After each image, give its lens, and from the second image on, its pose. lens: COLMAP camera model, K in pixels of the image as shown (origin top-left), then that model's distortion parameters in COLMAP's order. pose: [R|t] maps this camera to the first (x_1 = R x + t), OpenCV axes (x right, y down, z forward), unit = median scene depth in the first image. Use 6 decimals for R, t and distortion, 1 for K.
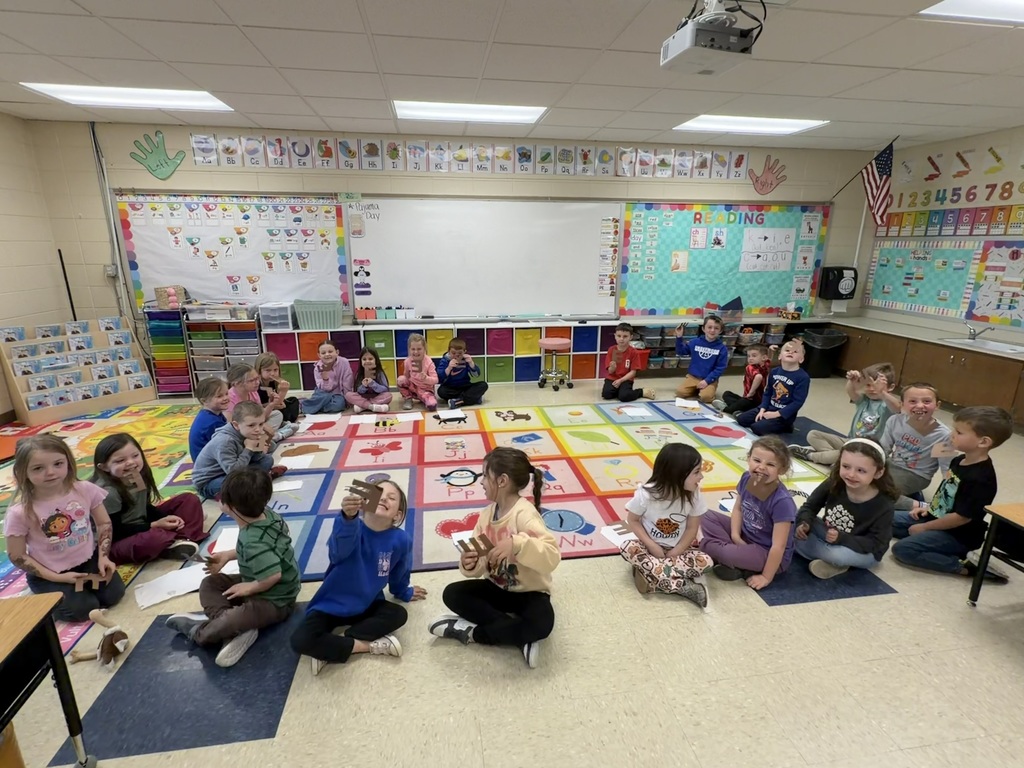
lens RADIAL K [[501.1, 0, 511.1], [0, 501.1, 381.7], [0, 0, 1]] dist [-0.003639, -0.000642]
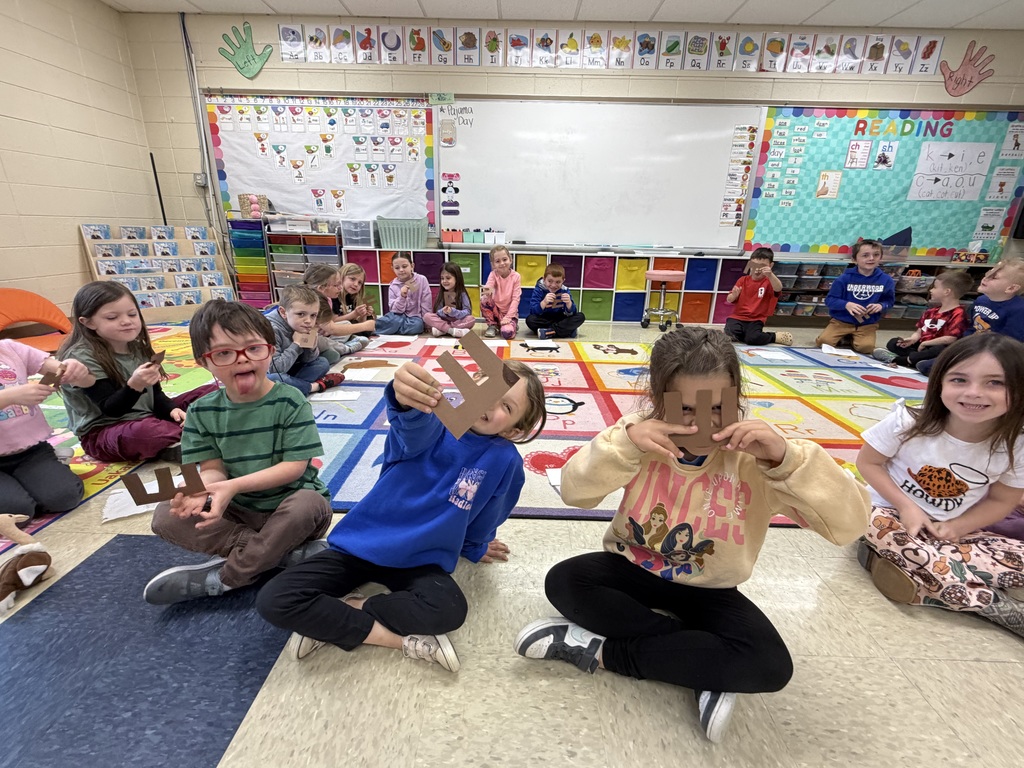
lens RADIAL K [[451.6, 0, 509.3], [0, 451.6, 383.6], [0, 0, 1]] dist [-0.002727, -0.000673]
pose [[0.985148, 0.071126, -0.156285, -0.043720], [-0.062663, 0.996323, 0.058432, 0.083338], [0.159866, -0.047771, 0.985982, 0.210710]]
